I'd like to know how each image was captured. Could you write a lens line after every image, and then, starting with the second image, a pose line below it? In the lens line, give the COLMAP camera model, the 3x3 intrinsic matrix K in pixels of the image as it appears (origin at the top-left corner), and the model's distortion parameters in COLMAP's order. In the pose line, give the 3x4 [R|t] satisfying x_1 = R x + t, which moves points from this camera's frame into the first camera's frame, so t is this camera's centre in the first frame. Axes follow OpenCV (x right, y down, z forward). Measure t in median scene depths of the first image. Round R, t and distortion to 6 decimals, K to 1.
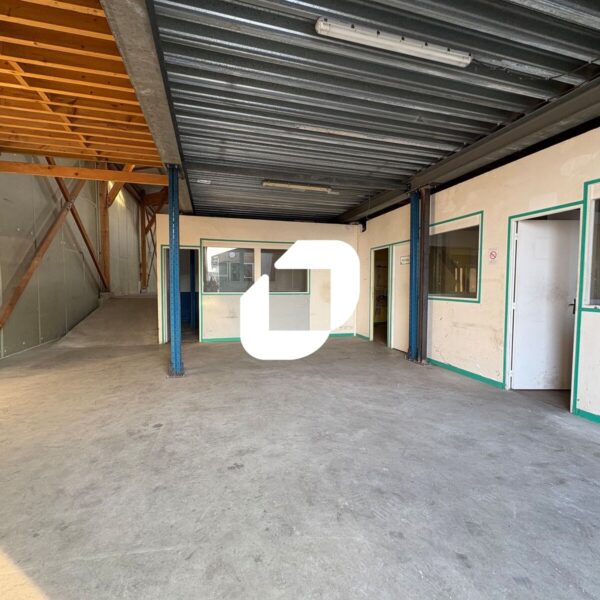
lens RADIAL K [[317.5, 0, 299.0], [0, 317.5, 299.7], [0, 0, 1]] dist [0.001619, -0.000296]
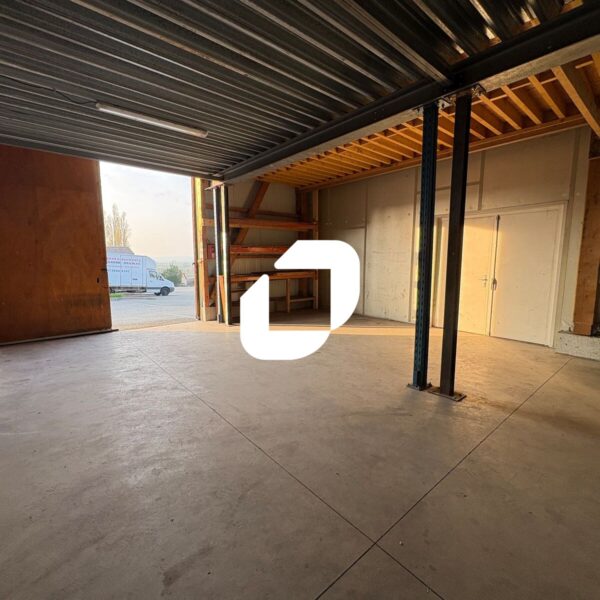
lens RADIAL K [[317.5, 0, 299.0], [0, 317.5, 299.7], [0, 0, 1]] dist [0.001619, -0.000296]
pose [[-0.908295, 0.052173, -0.415064, 0.292946], [-0.019324, 0.985900, 0.166214, -0.134347], [0.417884, 0.158992, -0.894480, 2.260009]]
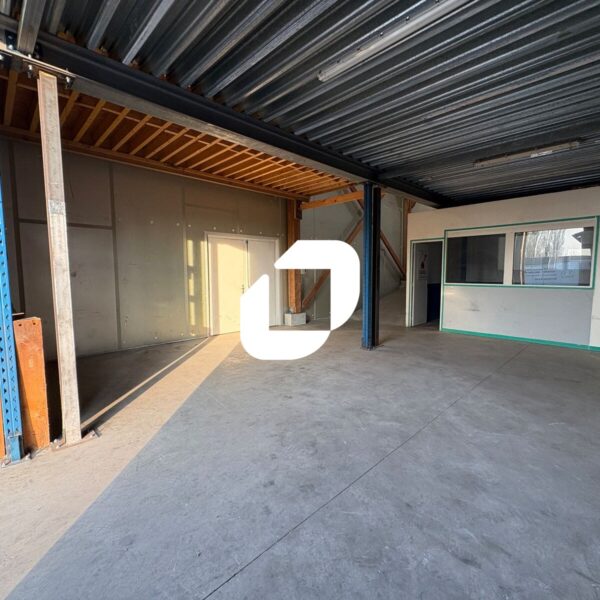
lens RADIAL K [[317.5, 0, 299.0], [0, 317.5, 299.7], [0, 0, 1]] dist [0.001619, -0.000296]
pose [[0.480245, 0.070835, -0.874269, 0.851308], [-0.035879, 0.997486, 0.061110, -0.033650], [0.876400, 0.002020, 0.481579, 0.219751]]
